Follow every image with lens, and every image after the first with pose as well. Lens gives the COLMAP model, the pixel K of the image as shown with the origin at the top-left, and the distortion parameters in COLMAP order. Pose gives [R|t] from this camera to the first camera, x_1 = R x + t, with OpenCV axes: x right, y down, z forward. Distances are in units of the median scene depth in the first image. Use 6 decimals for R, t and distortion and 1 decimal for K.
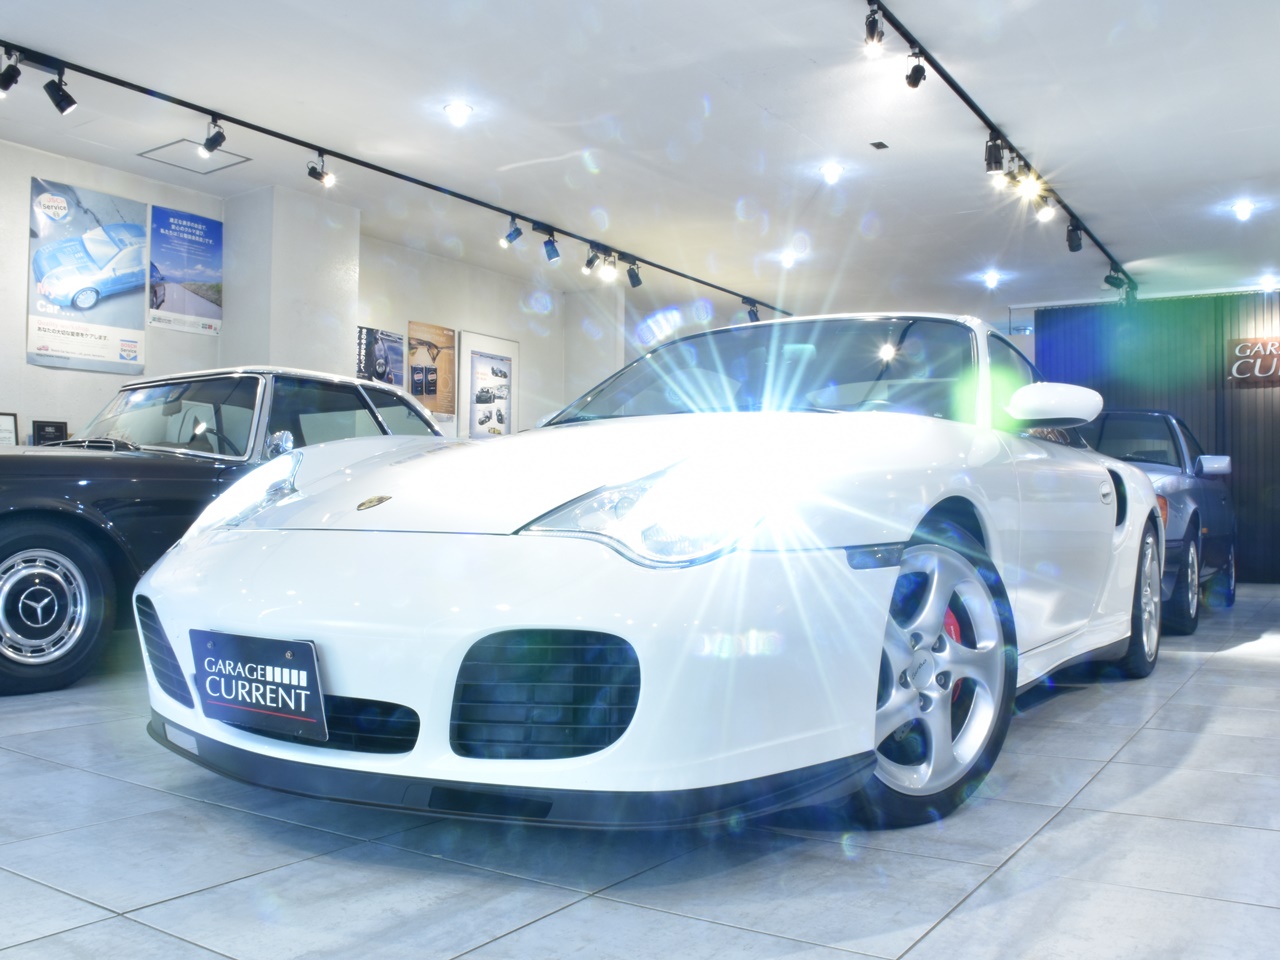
lens RADIAL K [[1153.5, 0, 640.0], [0, 1153.5, 480.0], [0, 0, 1]] dist [-0.114421, 0.017342]
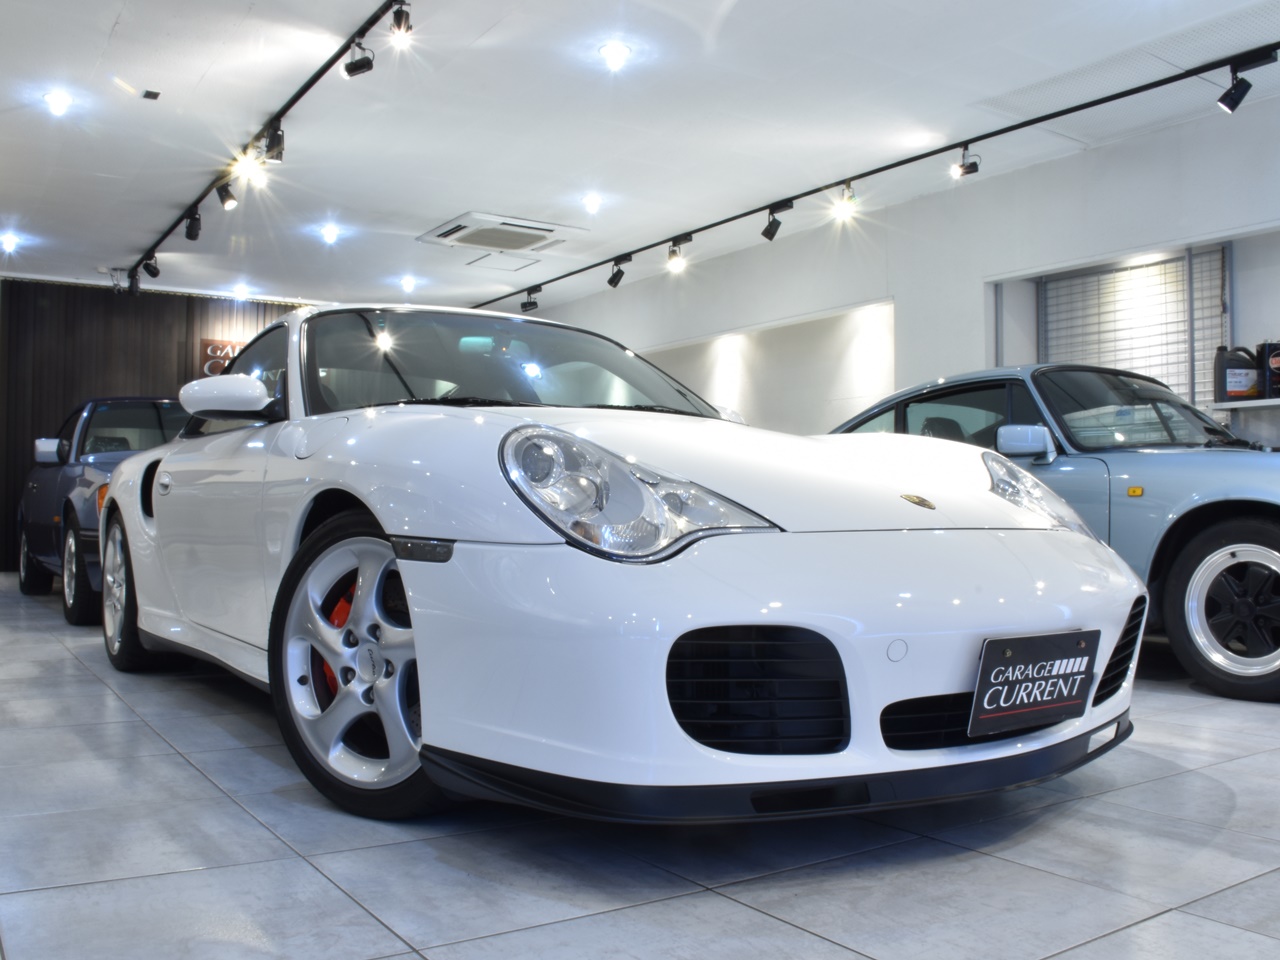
lens RADIAL K [[1153.5, 0, 640.0], [0, 1153.5, 480.0], [0, 0, 1]] dist [-0.114421, 0.017342]
pose [[0.395343, 0.016469, 0.918386, -1.397435], [-0.026848, 0.999619, -0.006368, 0.015355], [-0.918141, -0.022140, 0.395635, 0.921226]]
